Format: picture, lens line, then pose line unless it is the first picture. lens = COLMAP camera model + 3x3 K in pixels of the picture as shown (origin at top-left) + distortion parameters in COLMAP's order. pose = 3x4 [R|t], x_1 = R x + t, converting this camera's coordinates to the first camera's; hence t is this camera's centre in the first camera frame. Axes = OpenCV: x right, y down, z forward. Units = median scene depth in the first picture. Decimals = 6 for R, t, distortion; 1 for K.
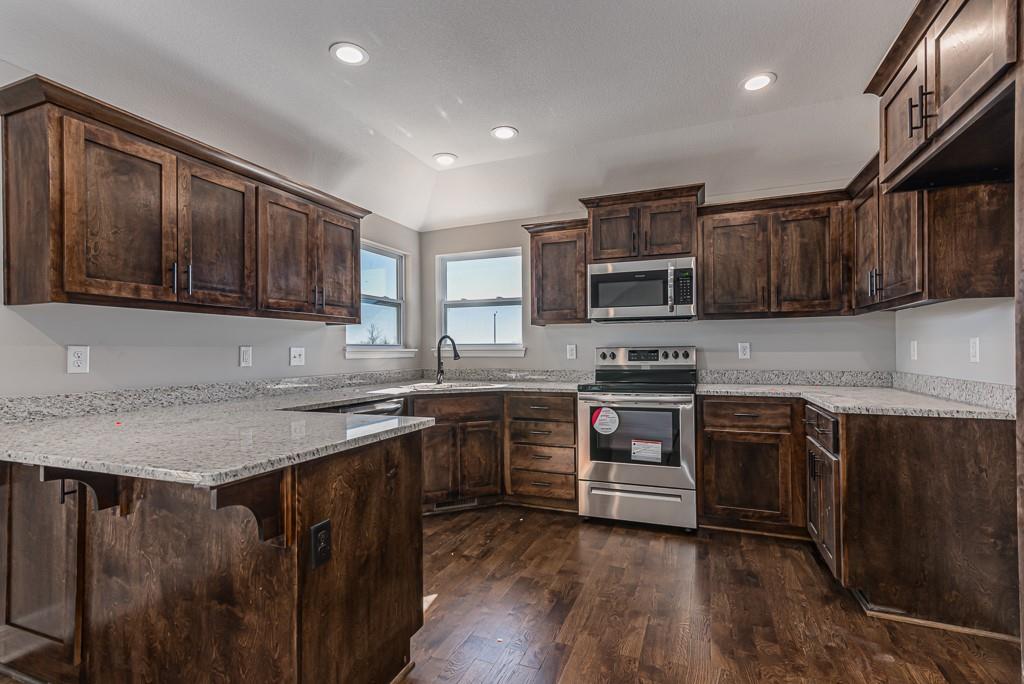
lens RADIAL K [[478.4, 0, 512.3], [0, 478.4, 346.9], [0, 0, 1]] dist [0.010169, 0.001852]
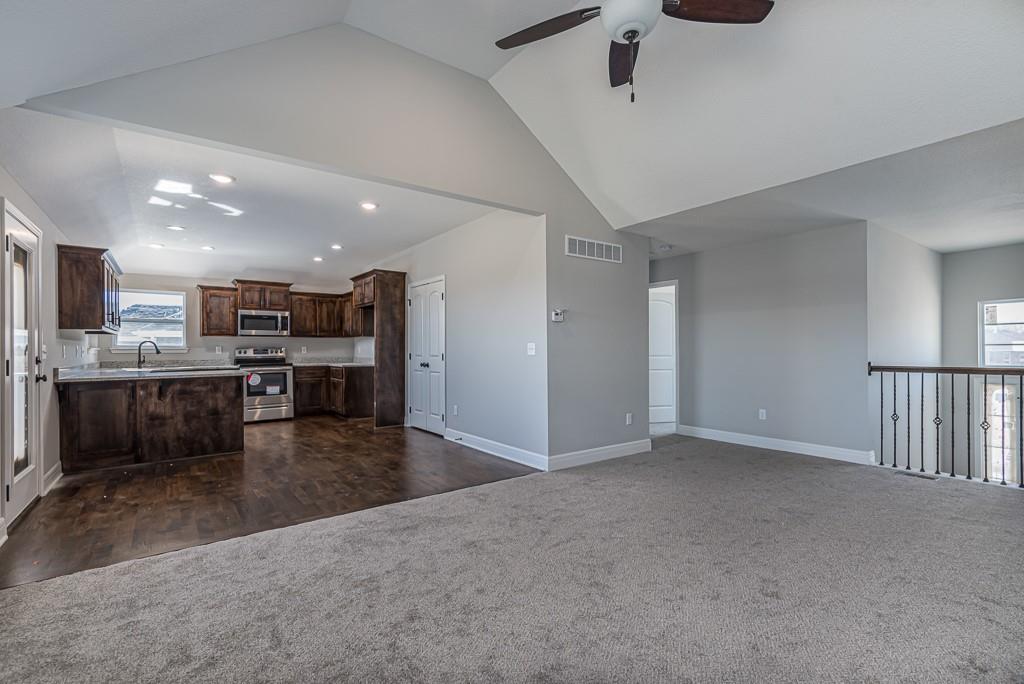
lens RADIAL K [[464.7, 0, 511.0], [0, 464.7, 346.8], [0, 0, 1]] dist [0.003718, 0.004815]
pose [[0.522179, 0.008955, 0.852789, -1.152202], [-0.006042, 0.999959, -0.006801, 0.002601], [-0.852815, -0.001601, 0.522211, -1.329162]]
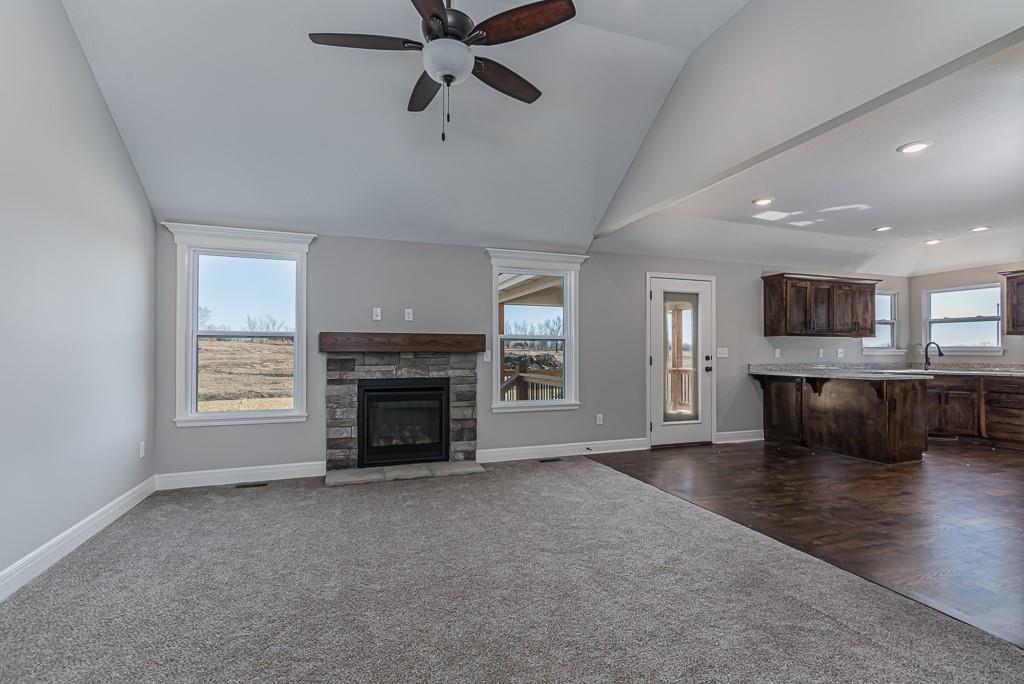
lens RADIAL K [[464.7, 0, 512.6], [0, 464.7, 347.0], [0, 0, 1]] dist [0.003718, 0.004815]
pose [[0.665289, 0.002218, -0.746582, 0.139908], [-0.001046, 0.999997, 0.002039, -0.010506], [0.746585, -0.000576, 0.665290, -1.553564]]
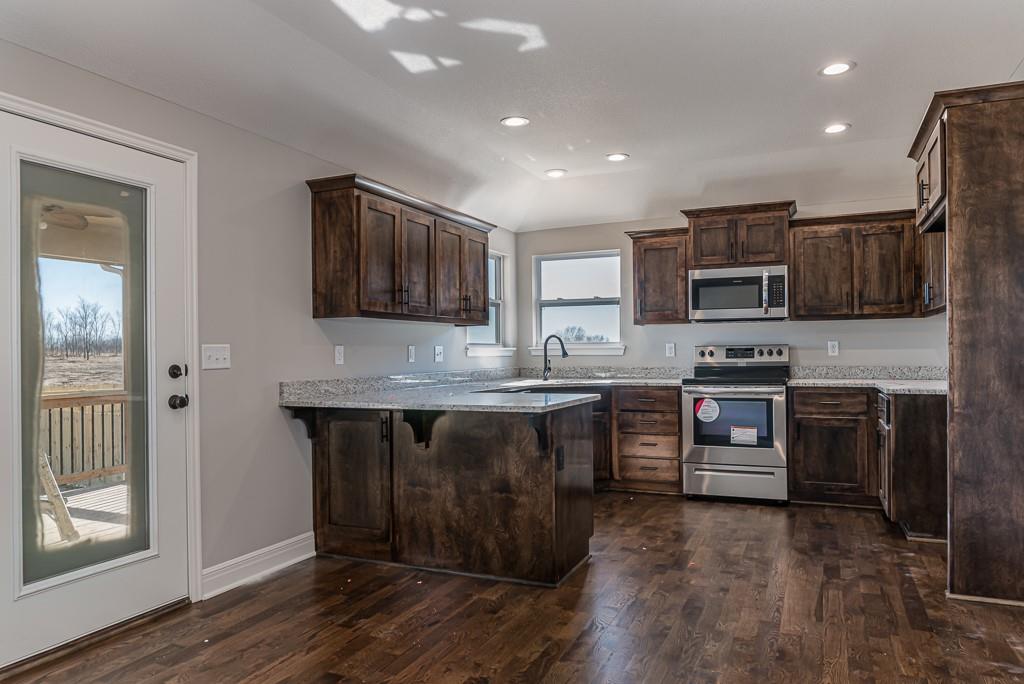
lens RADIAL K [[680.6, 0, 513.5], [0, 680.6, 350.4], [0, 0, 1]] dist [-0.010587, 0.000608]
pose [[0.999249, -0.002148, -0.038684, -0.214157], [0.002404, 0.999976, 0.006550, 0.000619], [0.038668, -0.006638, 0.999230, -0.666877]]
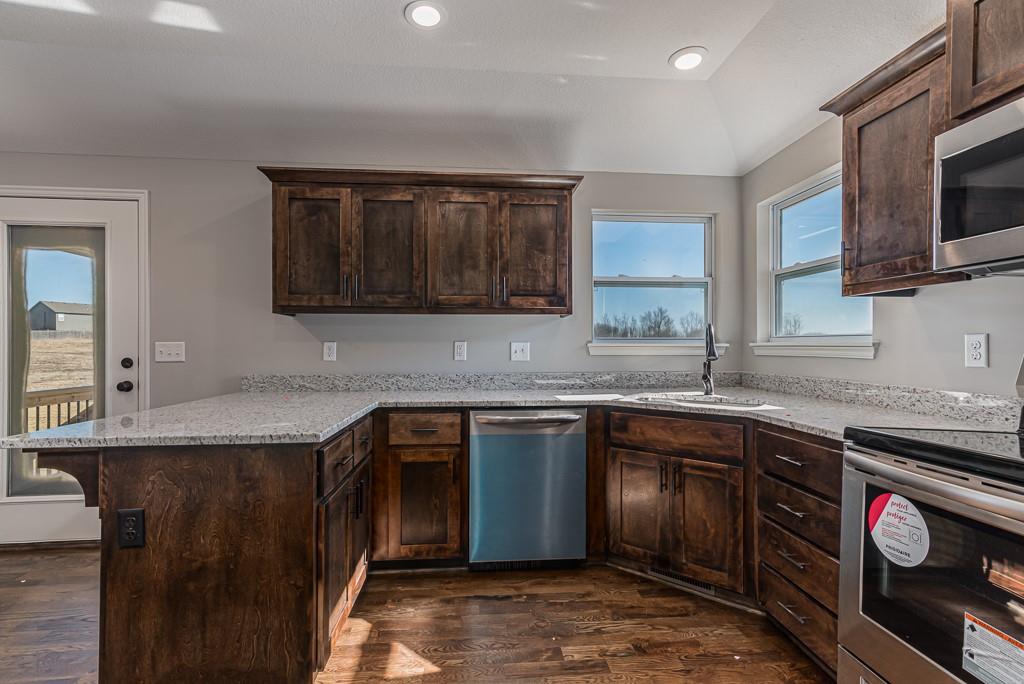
lens RADIAL K [[478.4, 0, 508.7], [0, 478.4, 346.0], [0, 0, 1]] dist [0.010169, 0.001852]
pose [[0.455917, 0.005995, -0.890002, 0.419337], [0.005072, 0.999944, 0.009334, -0.000365], [0.890008, -0.008769, 0.455861, 0.566942]]
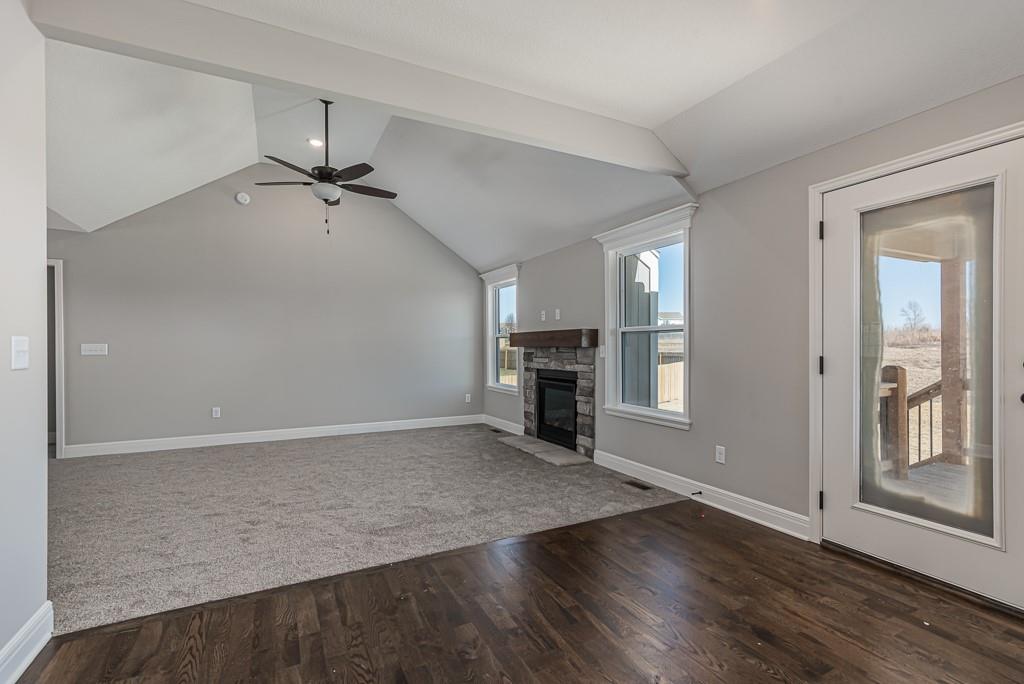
lens RADIAL K [[464.7, 0, 510.2], [0, 464.7, 346.5], [0, 0, 1]] dist [0.003718, 0.004815]
pose [[-0.655458, 0.007685, -0.755193, 0.202032], [0.011117, 0.999938, 0.000528, 0.004487], [0.755150, -0.008049, -0.655503, 0.210335]]
